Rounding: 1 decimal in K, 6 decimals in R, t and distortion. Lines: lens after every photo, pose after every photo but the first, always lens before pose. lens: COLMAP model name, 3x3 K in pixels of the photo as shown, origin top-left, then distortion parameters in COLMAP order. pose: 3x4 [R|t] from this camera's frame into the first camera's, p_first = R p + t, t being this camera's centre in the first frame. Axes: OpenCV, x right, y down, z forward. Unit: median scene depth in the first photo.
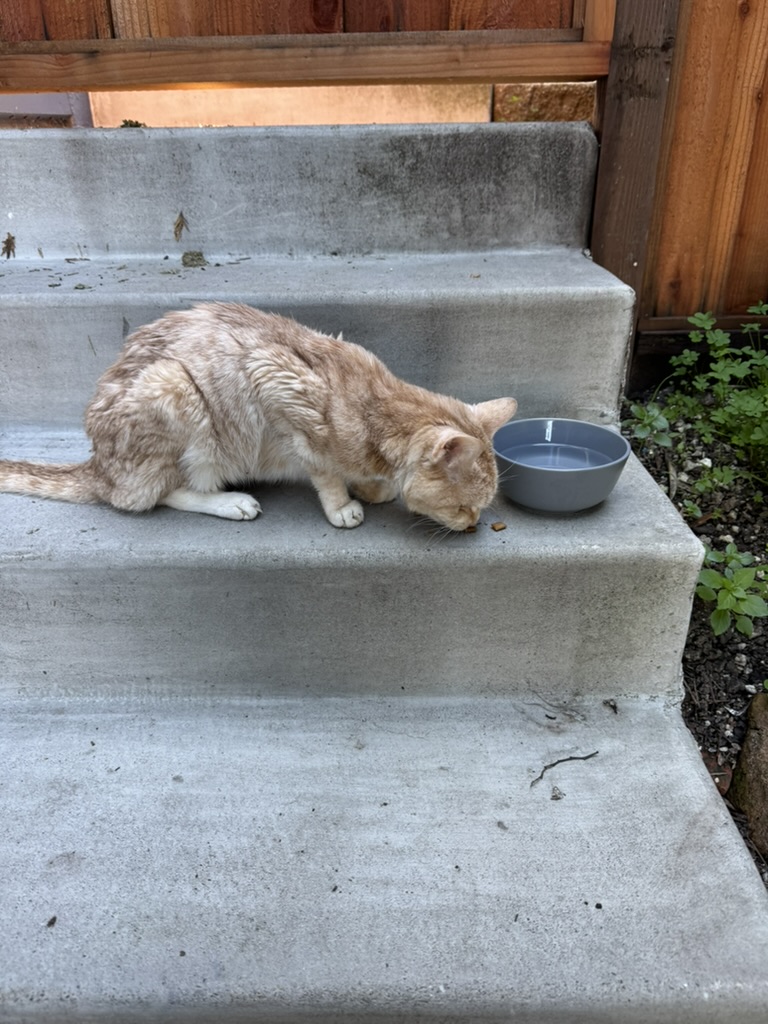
lens RADIAL K [[735.2, 0, 384.6], [0, 735.2, 508.7], [0, 0, 1]] dist [-0.001250, -0.012630]
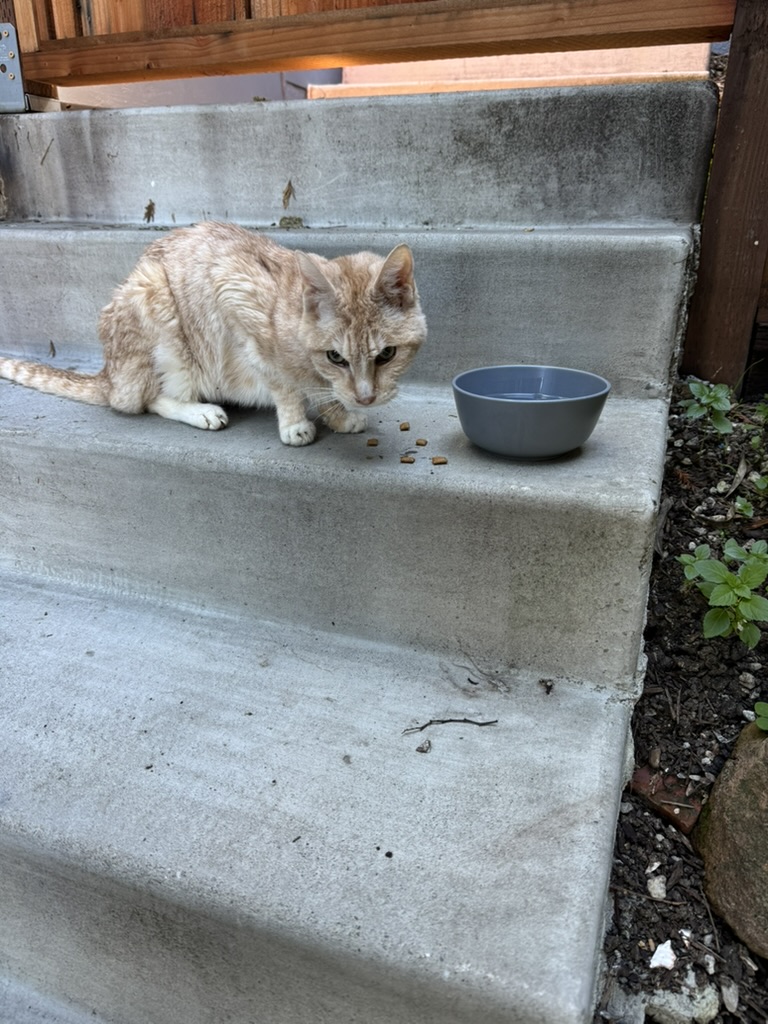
lens RADIAL K [[735.2, 0, 382.1], [0, 735.2, 518.2], [0, 0, 1]] dist [-0.001250, -0.012630]
pose [[0.941920, 0.141220, -0.304703, 0.359414], [-0.156516, 0.987327, -0.026238, 0.124558], [0.297136, 0.072405, 0.952086, 0.099720]]
